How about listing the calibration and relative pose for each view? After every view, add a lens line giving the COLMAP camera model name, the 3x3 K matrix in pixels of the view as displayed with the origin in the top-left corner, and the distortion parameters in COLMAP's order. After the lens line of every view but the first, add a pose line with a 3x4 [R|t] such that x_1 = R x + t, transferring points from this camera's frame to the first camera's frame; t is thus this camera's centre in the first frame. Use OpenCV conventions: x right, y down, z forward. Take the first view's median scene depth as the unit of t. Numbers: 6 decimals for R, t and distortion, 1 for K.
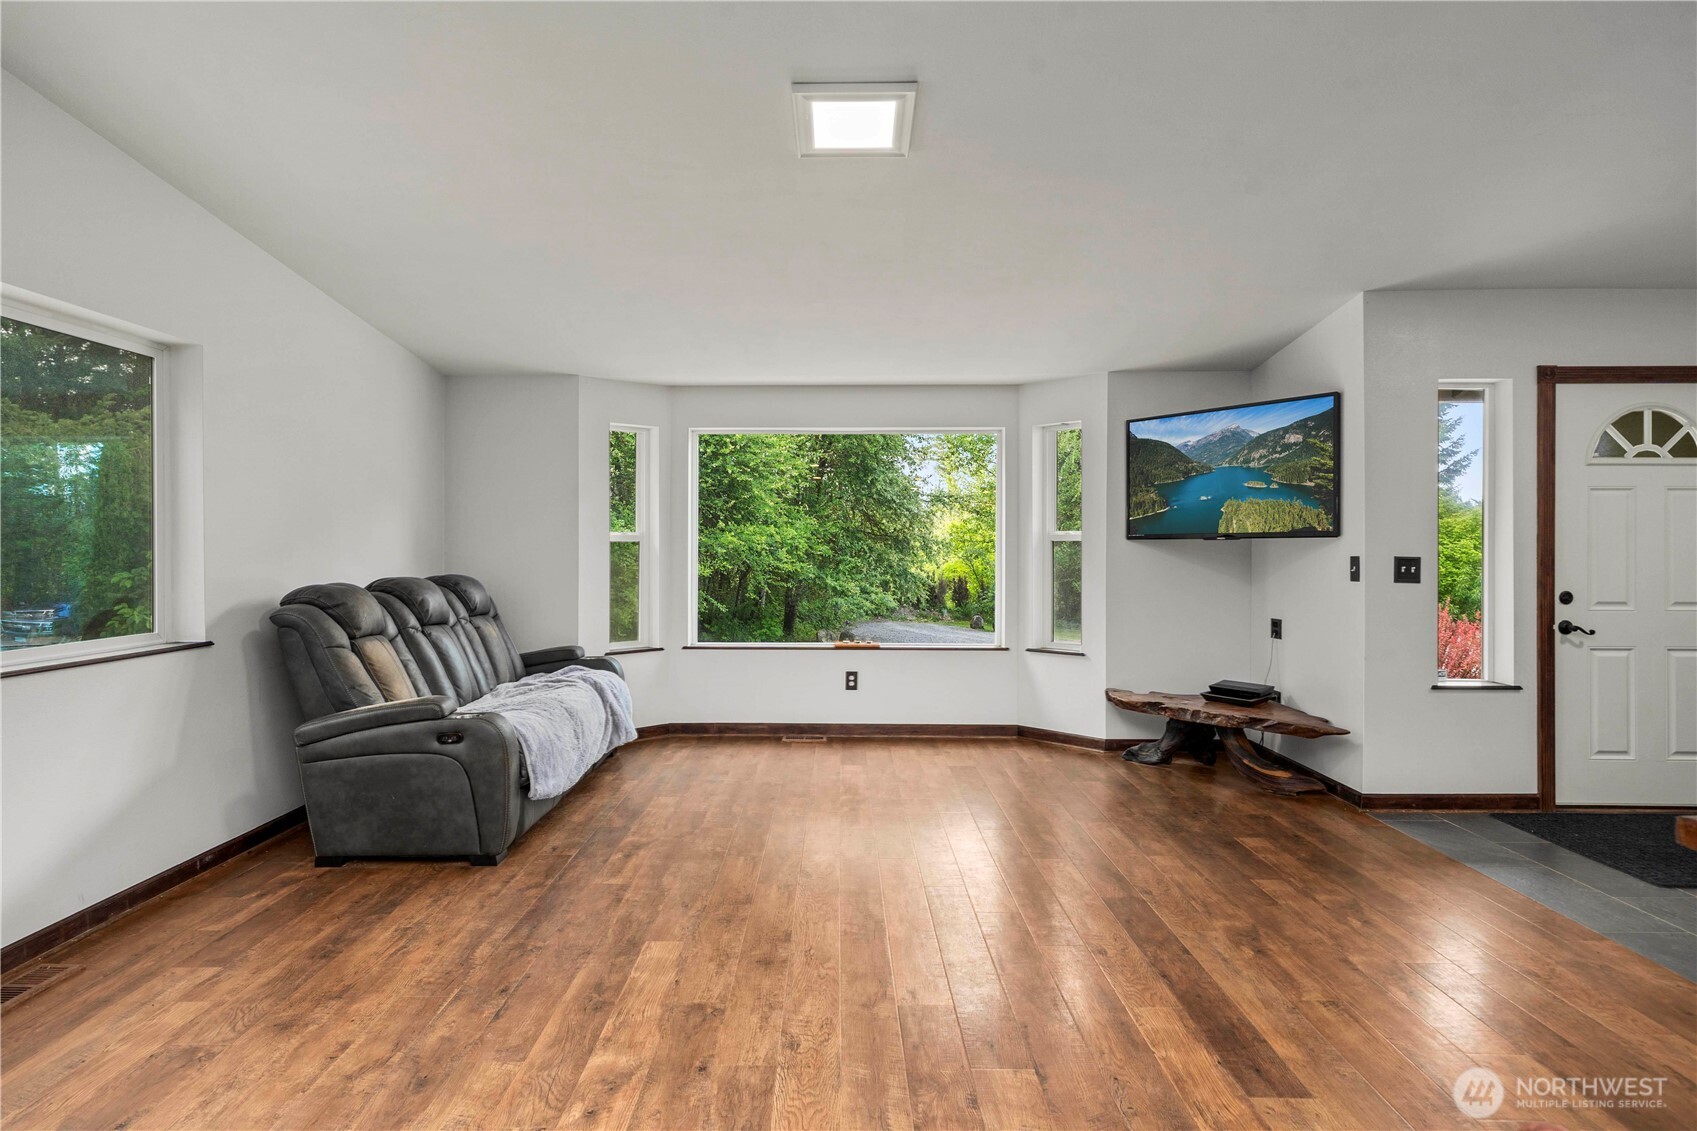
lens RADIAL K [[905.3, 0, 836.1], [0, 905.3, 556.9], [0, 0, 1]] dist [0.005407, 0.000520]
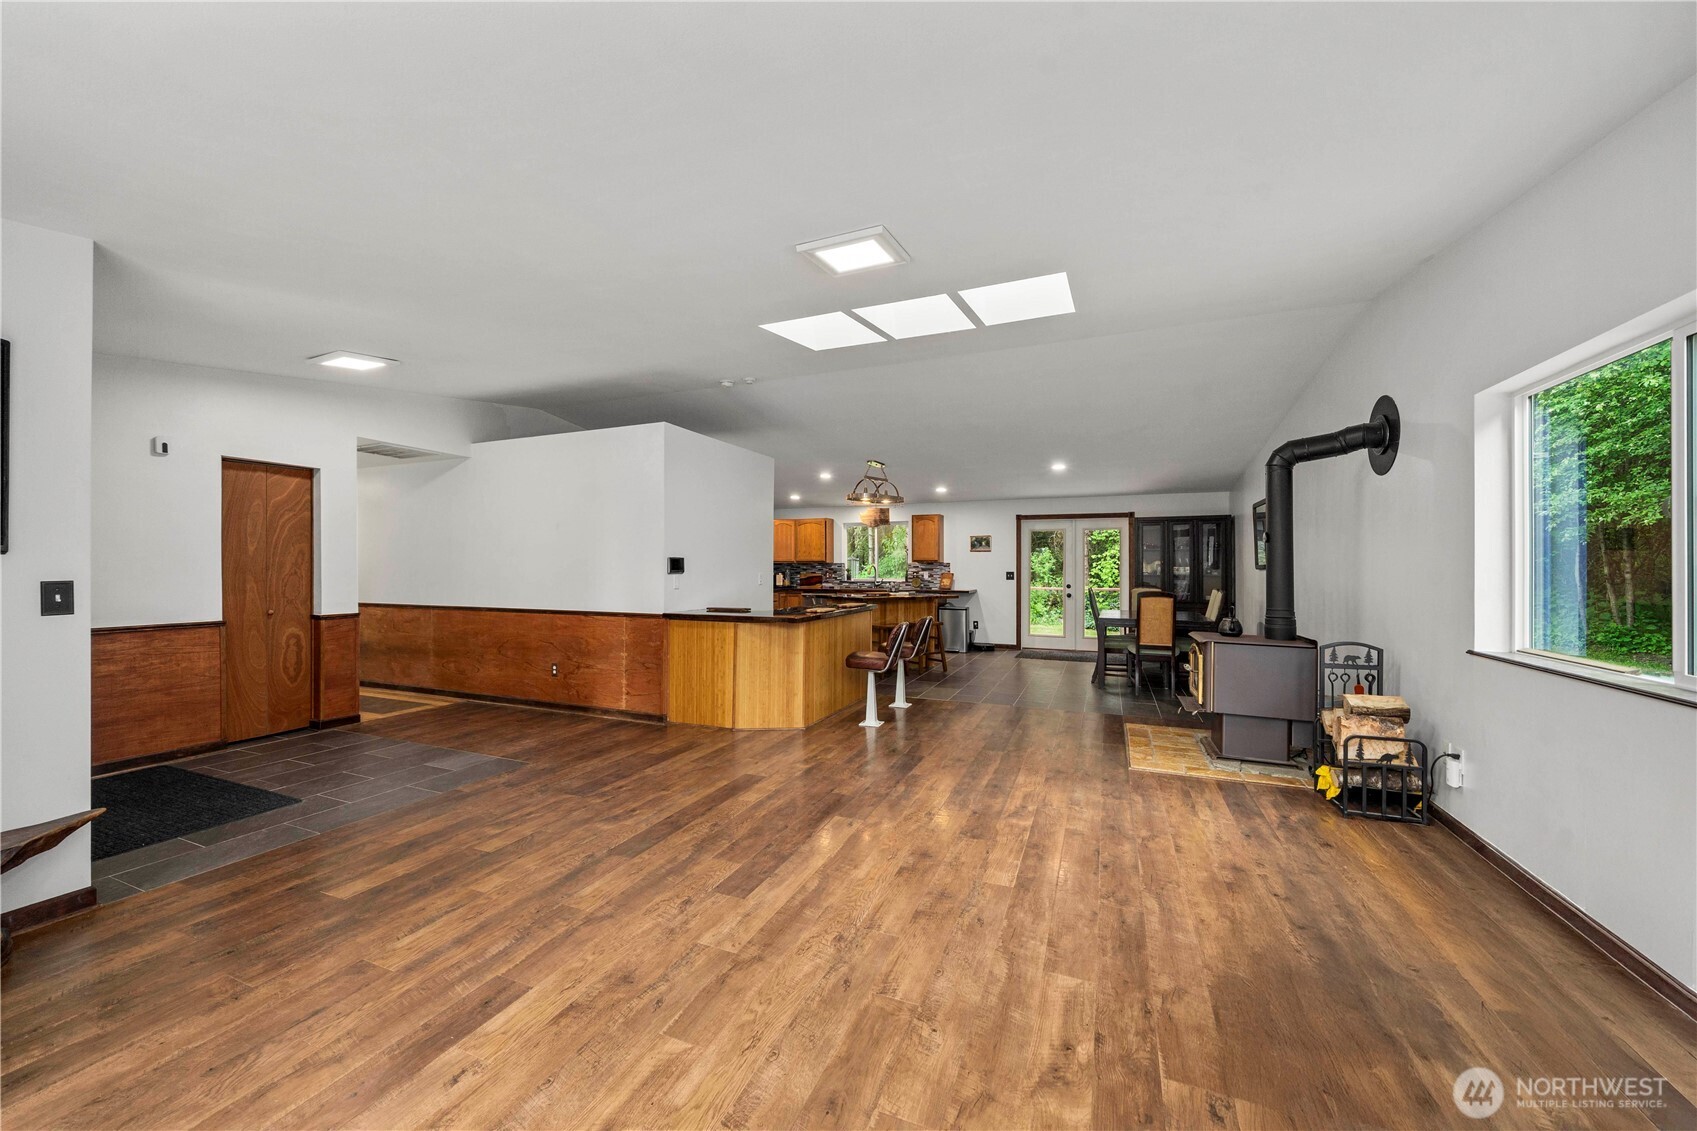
lens RADIAL K [[616.7, 0, 830.8], [0, 616.7, 567.0], [0, 0, 1]] dist [-0.002815, -0.000112]
pose [[-0.913546, 0.001248, 0.406734, -0.328666], [0.004558, 0.999964, 0.007169, -0.020476], [-0.406710, 0.008402, -0.913519, 1.889174]]
